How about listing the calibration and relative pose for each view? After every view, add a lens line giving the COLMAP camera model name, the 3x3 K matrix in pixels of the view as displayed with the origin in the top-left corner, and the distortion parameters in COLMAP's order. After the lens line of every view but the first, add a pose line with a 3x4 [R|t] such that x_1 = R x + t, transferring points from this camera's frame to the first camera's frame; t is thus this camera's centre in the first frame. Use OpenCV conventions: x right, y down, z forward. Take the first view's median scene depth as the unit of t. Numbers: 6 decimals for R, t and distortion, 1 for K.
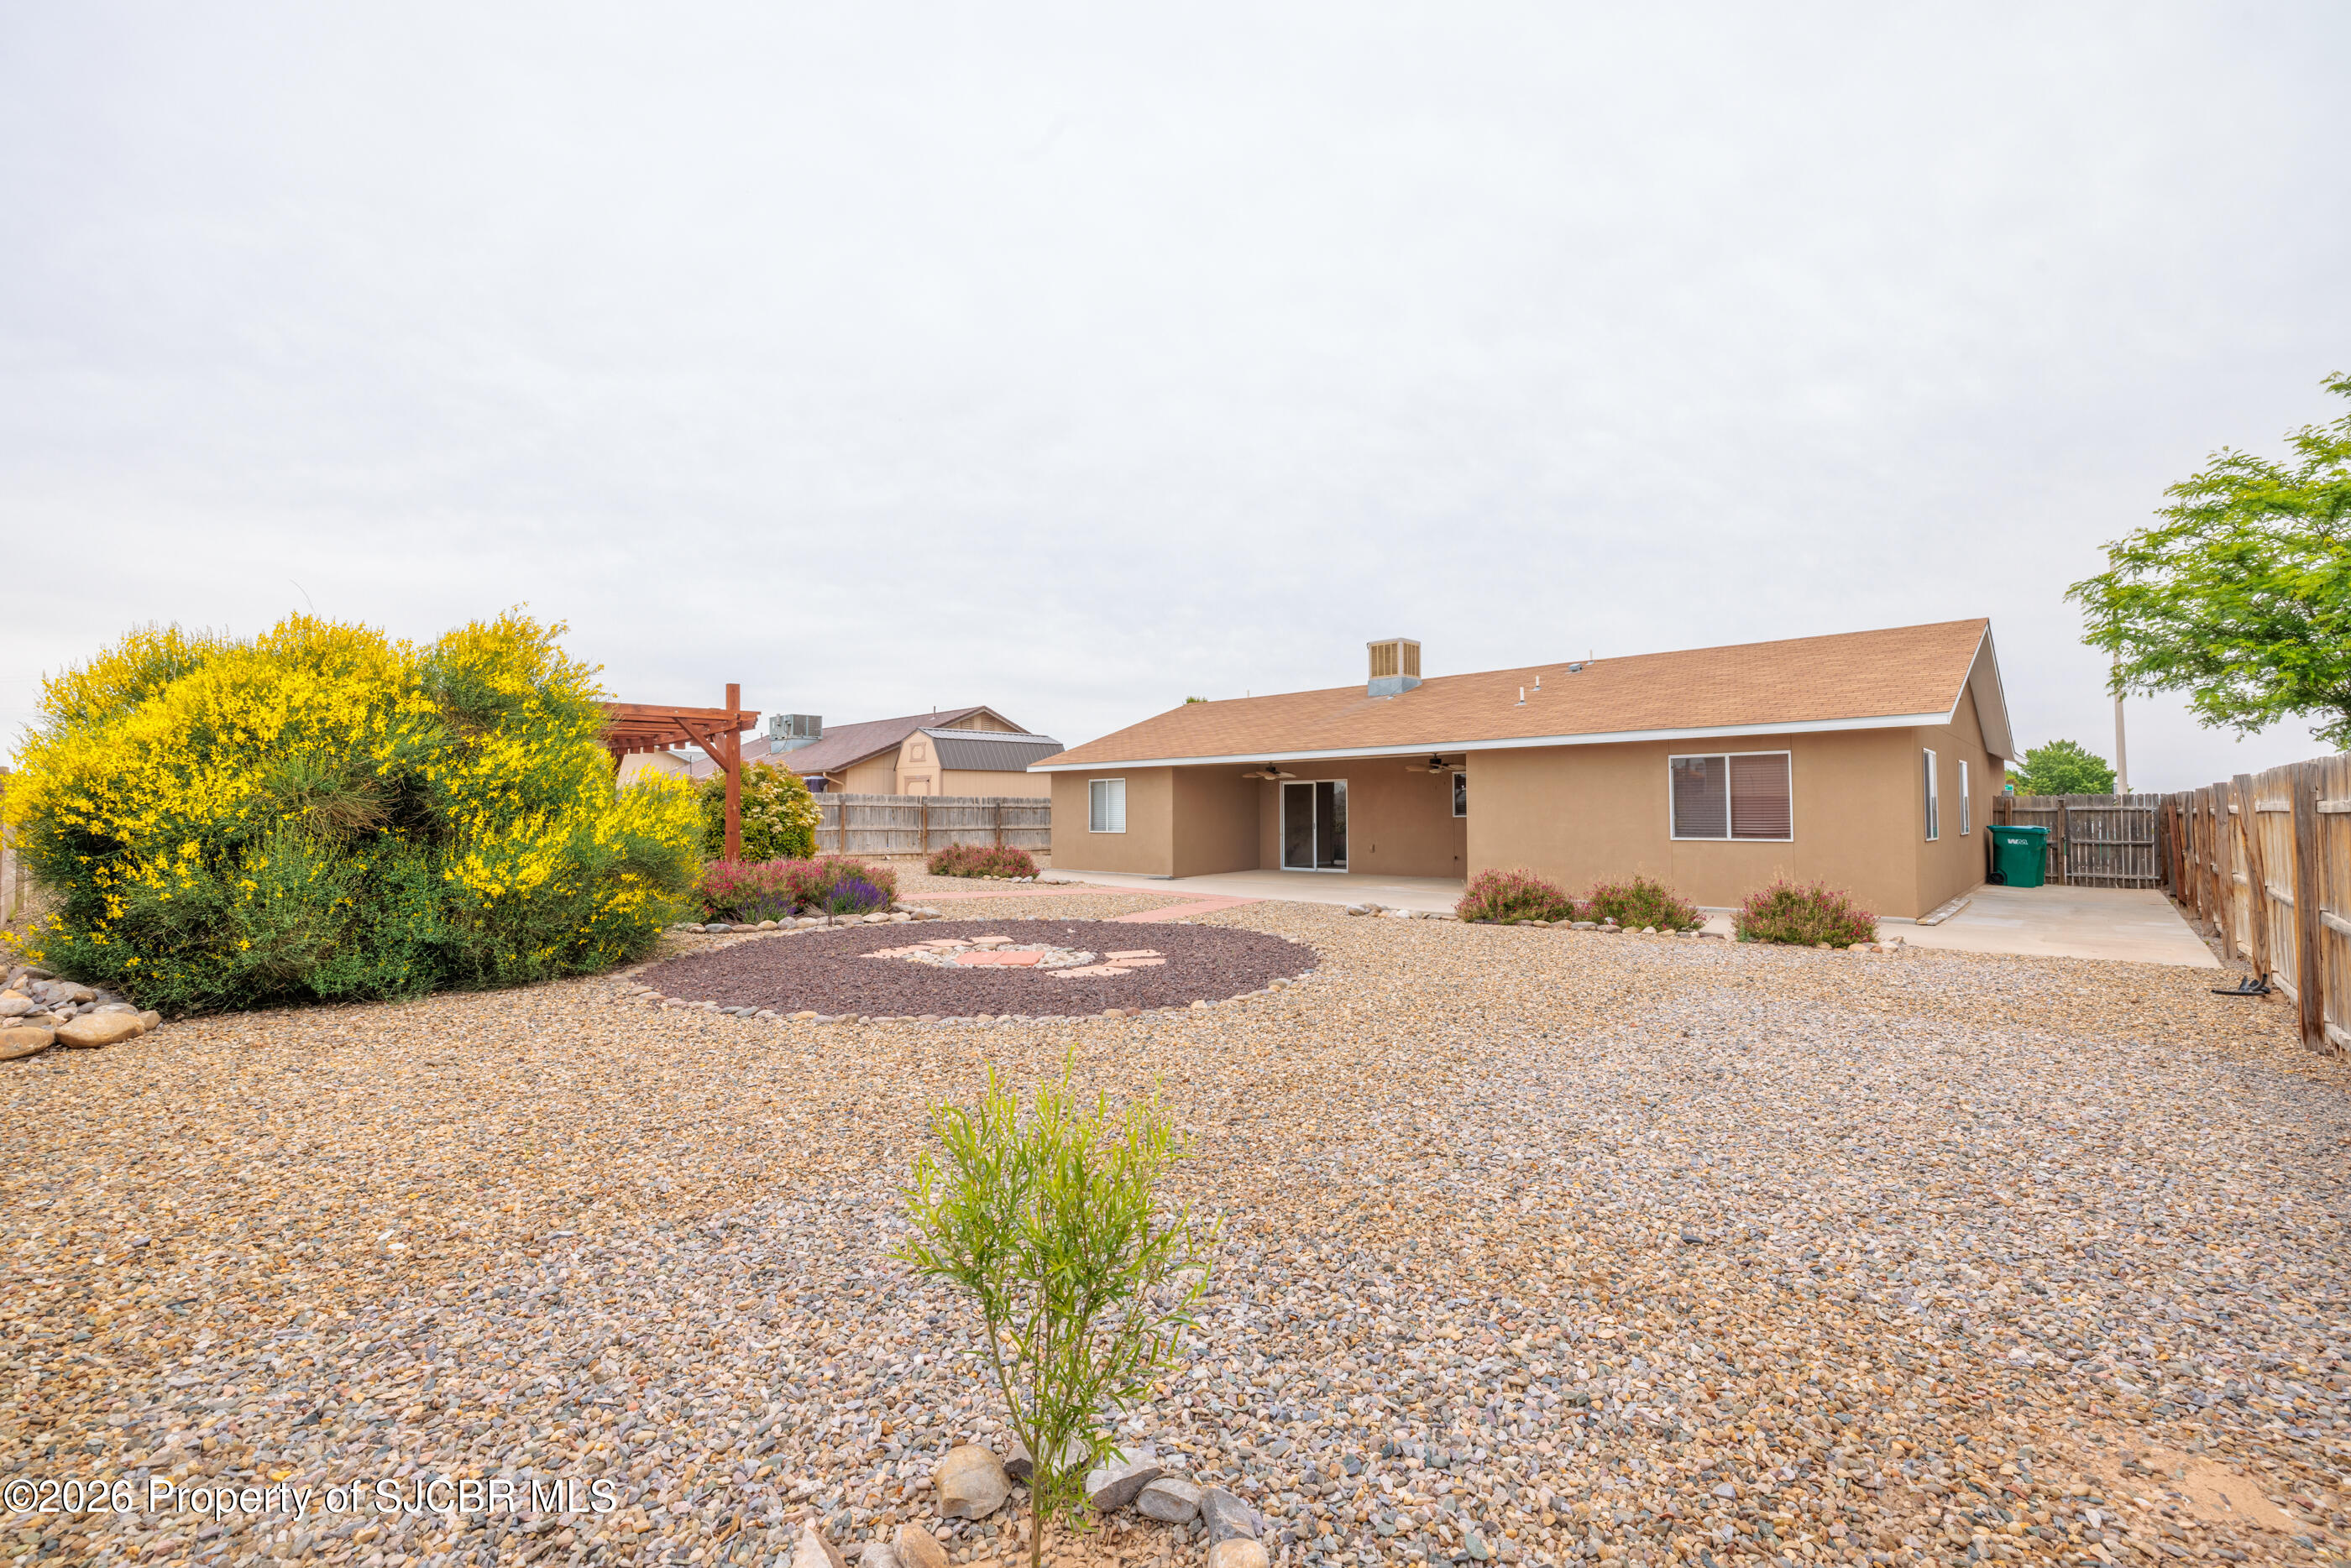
lens RADIAL K [[979.7, 0, 1175.5], [0, 979.7, 784.0], [0, 0, 1]] dist [0.001245, -0.000396]
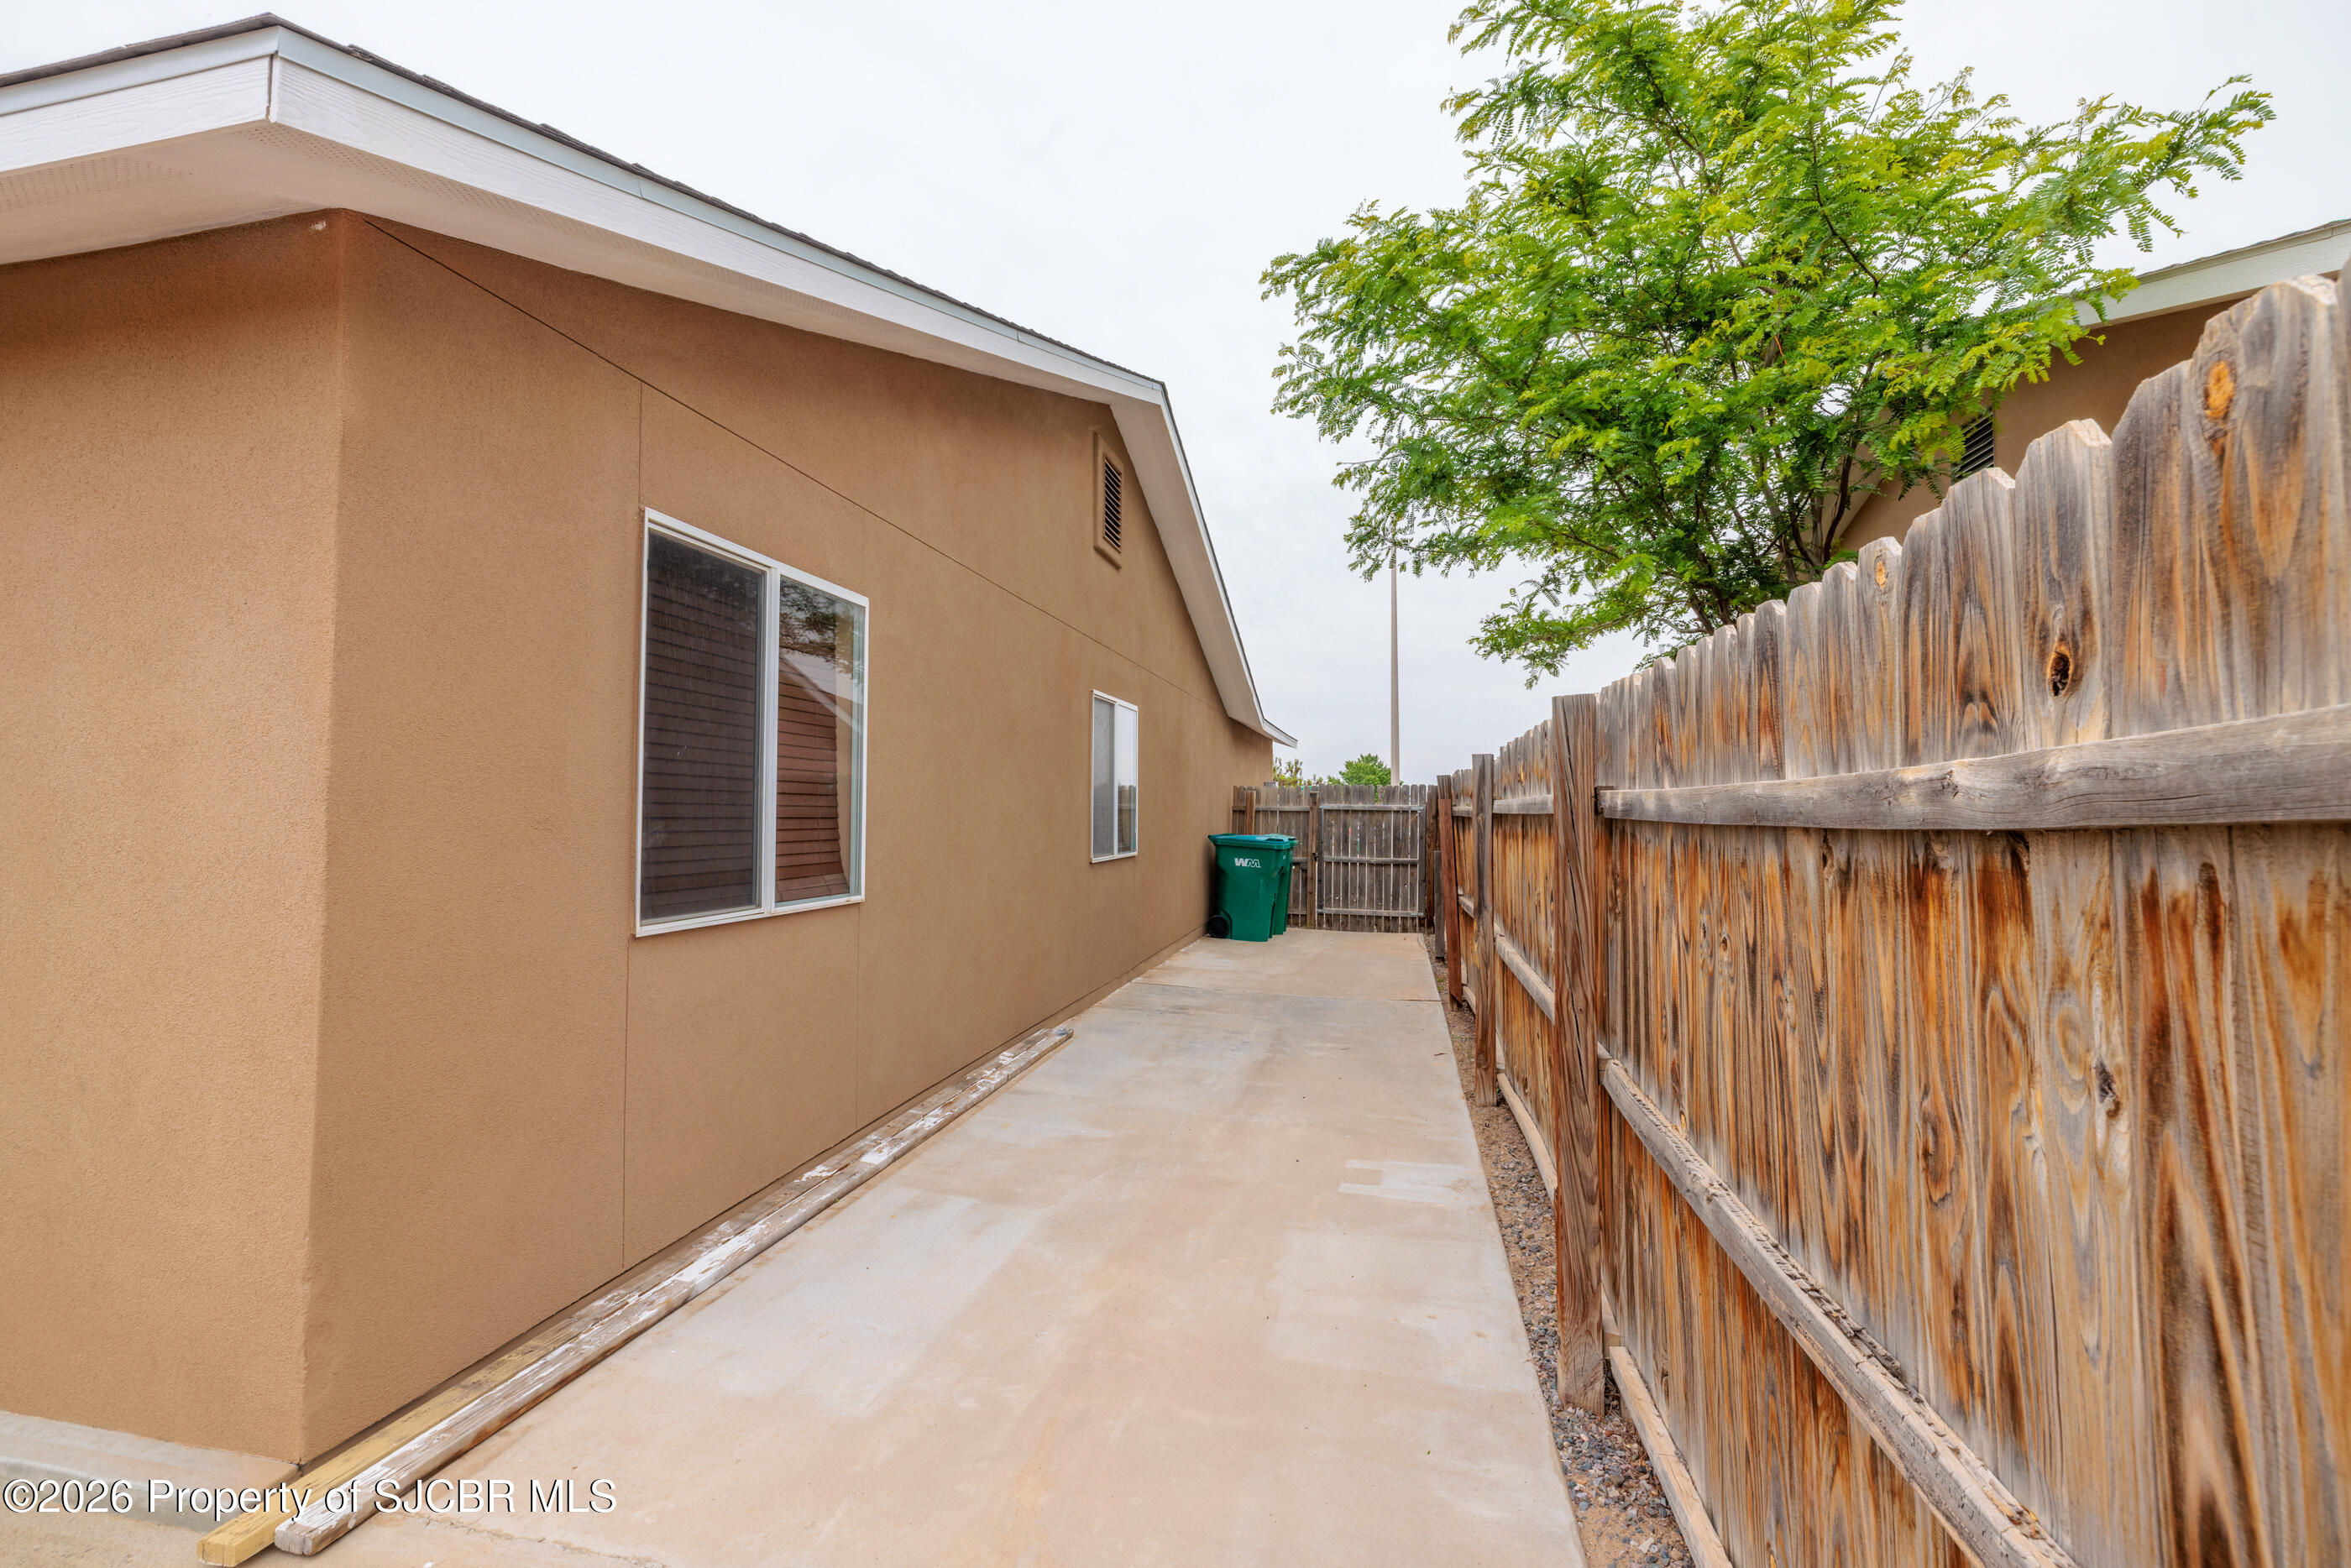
lens RADIAL K [[979.7, 0, 1175.5], [0, 979.7, 784.0], [0, 0, 1]] dist [0.001245, -0.000396]
pose [[0.860521, 0.023688, 0.508863, 0.523401], [-0.025175, 0.999675, -0.003964, 0.015685], [-0.508792, -0.009399, 0.860838, 0.519780]]
